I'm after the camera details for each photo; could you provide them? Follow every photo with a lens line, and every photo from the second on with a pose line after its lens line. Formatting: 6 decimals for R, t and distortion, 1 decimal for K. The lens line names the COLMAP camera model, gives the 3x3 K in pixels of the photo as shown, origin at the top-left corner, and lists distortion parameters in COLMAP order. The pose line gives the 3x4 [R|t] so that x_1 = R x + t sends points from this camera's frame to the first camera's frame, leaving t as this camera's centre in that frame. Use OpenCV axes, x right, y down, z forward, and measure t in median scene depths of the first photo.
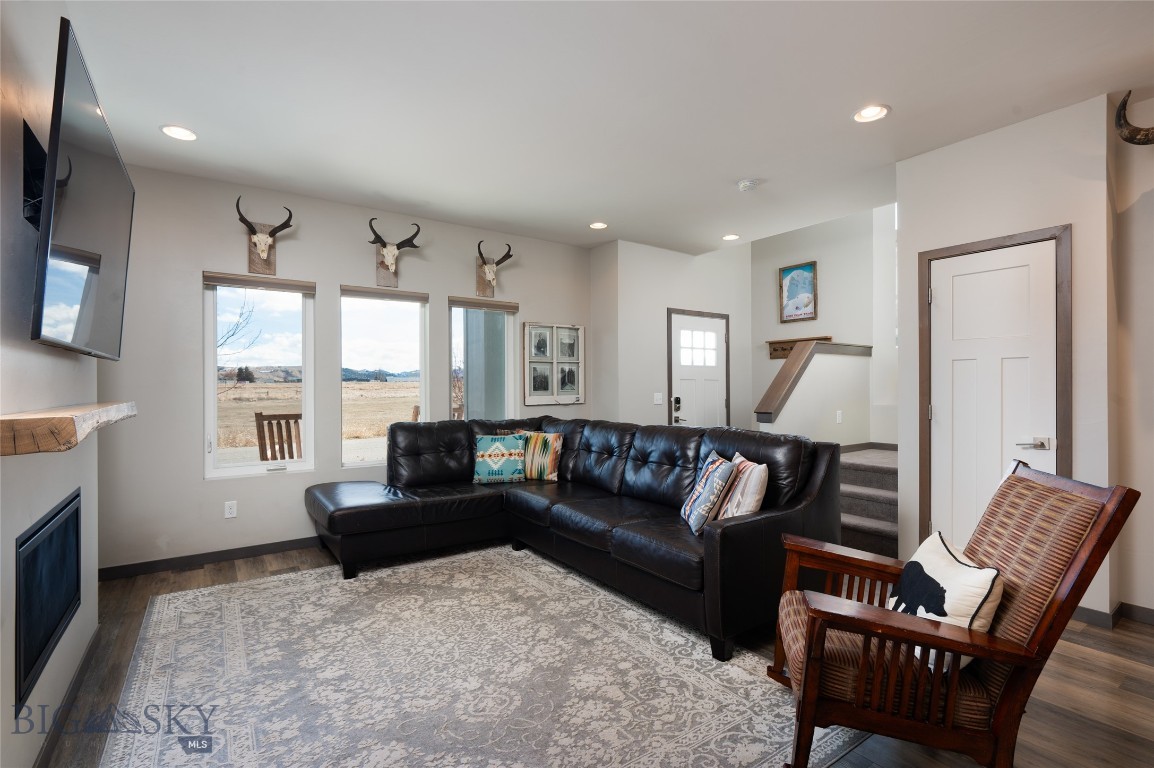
lens RADIAL K [[526.1, 0, 580.1], [0, 526.1, 390.1], [0, 0, 1]] dist [0.000723, 0.000163]
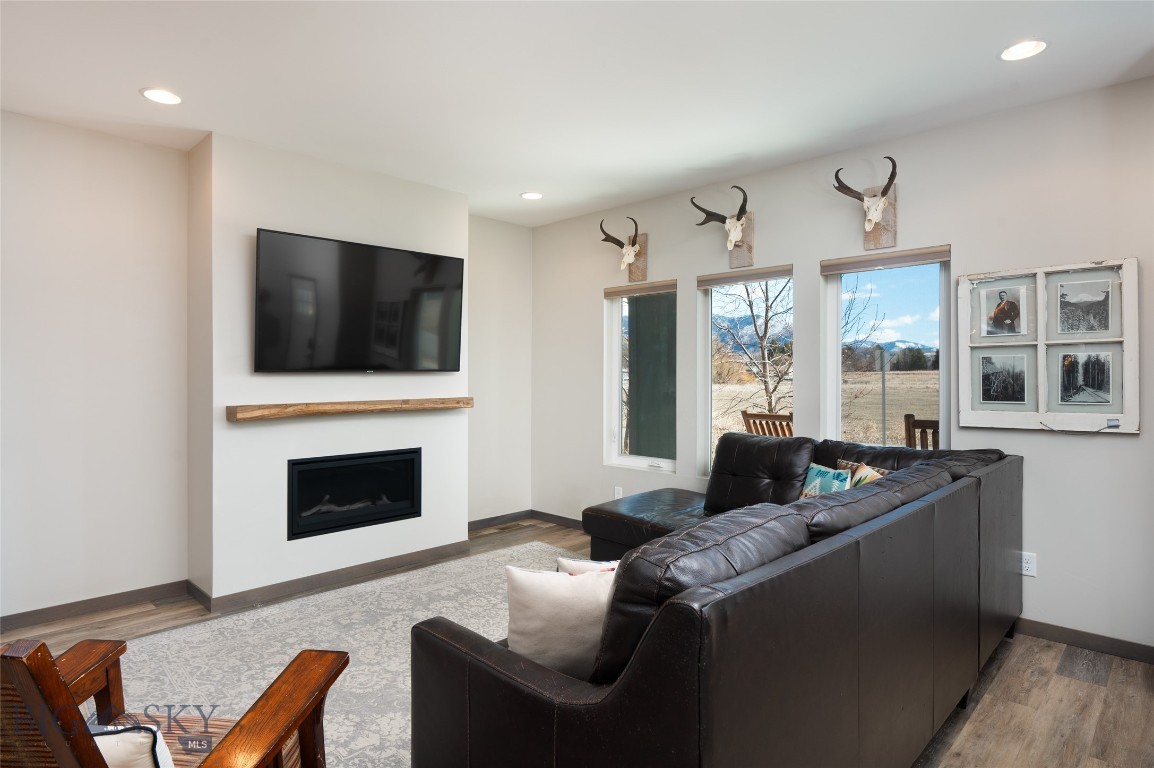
lens RADIAL K [[634.2, 0, 551.1], [0, 634.2, 379.3], [0, 0, 1]] dist [-0.004182, -0.000416]
pose [[0.156412, 0.011200, -0.987628, 0.434872], [-0.004678, 0.999933, 0.010598, -0.023037], [0.987681, 0.002963, 0.156454, 0.419604]]
